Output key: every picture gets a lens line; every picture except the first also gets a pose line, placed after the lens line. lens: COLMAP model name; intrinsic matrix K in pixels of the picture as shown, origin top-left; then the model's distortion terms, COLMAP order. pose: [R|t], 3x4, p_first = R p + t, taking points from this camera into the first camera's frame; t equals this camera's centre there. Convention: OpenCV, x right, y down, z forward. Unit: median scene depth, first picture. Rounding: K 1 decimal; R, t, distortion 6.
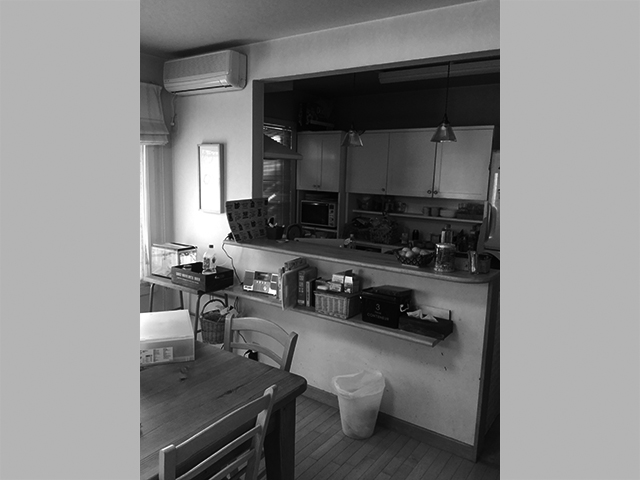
lens RADIAL K [[439.0, 0, 320.0], [0, 439.0, 240.0], [0, 0, 1]] dist [0.005906, 0.001013]
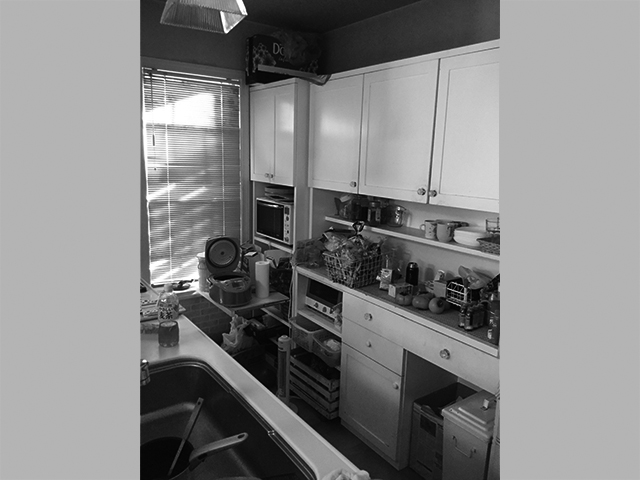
lens RADIAL K [[439.0, 0, 320.0], [0, 439.0, 240.0], [0, 0, 1]] dist [0.005906, 0.001013]
pose [[0.942320, 0.065795, -0.328183, 0.269484], [-0.057324, 0.997727, 0.035433, -0.059983], [0.329768, -0.014576, 0.943949, 0.455091]]
